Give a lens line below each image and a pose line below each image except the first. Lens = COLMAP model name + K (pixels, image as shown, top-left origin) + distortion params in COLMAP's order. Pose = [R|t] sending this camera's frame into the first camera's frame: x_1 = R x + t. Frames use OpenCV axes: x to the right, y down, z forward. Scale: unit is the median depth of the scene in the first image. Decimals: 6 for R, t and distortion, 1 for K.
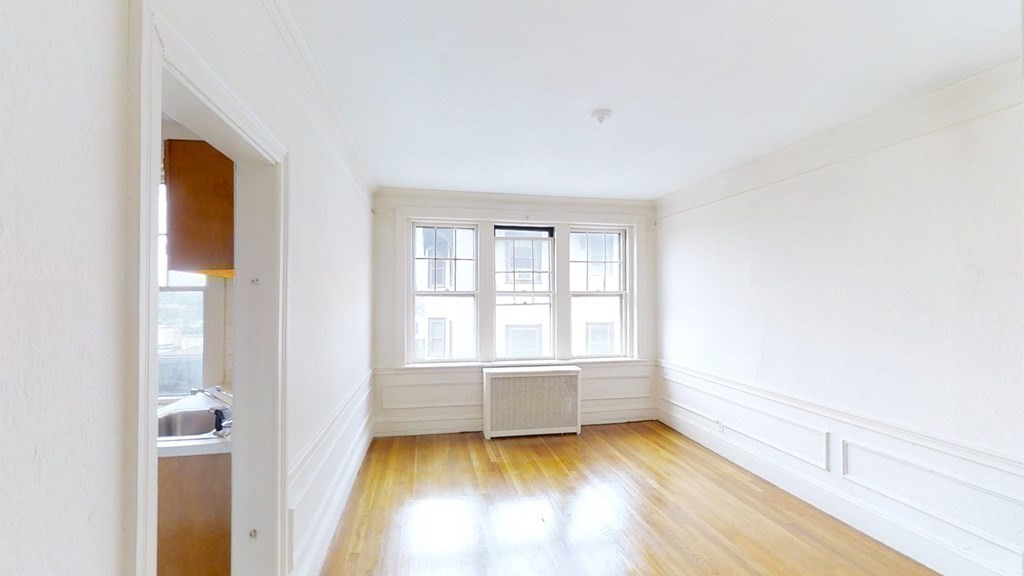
lens RADIAL K [[405.7, 0, 512.0], [0, 405.7, 288.0], [0, 0, 1]] dist [0.000995, -0.000061]
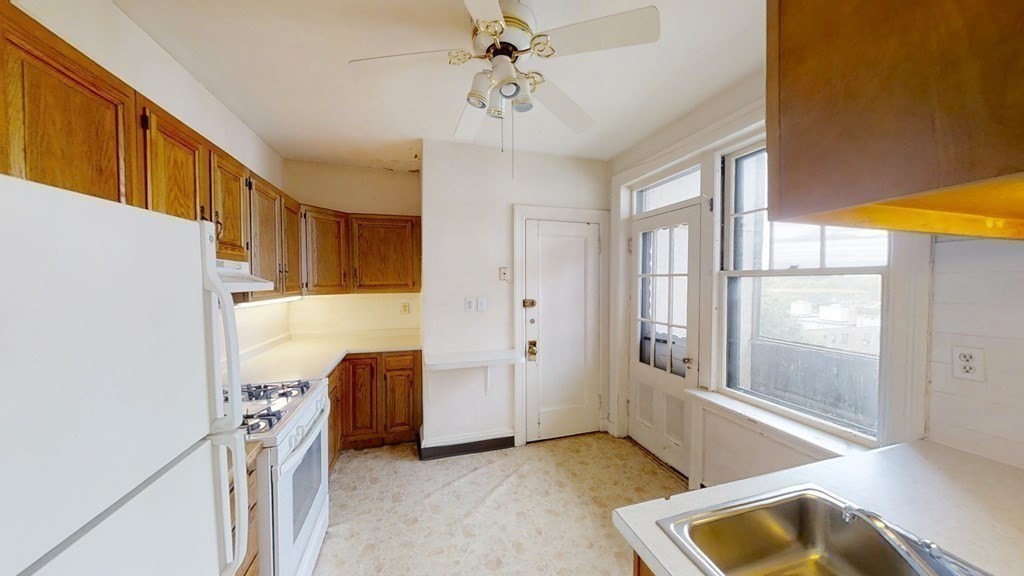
lens RADIAL K [[317.1, 0, 512.0], [0, 317.1, 288.0], [0, 0, 1]] dist [-0.000198, -0.000063]
pose [[0.059118, 0.027648, -0.997868, -0.188408], [0.019809, 0.999387, 0.028864, 0.001225], [0.998054, -0.021473, 0.058535, 0.247537]]
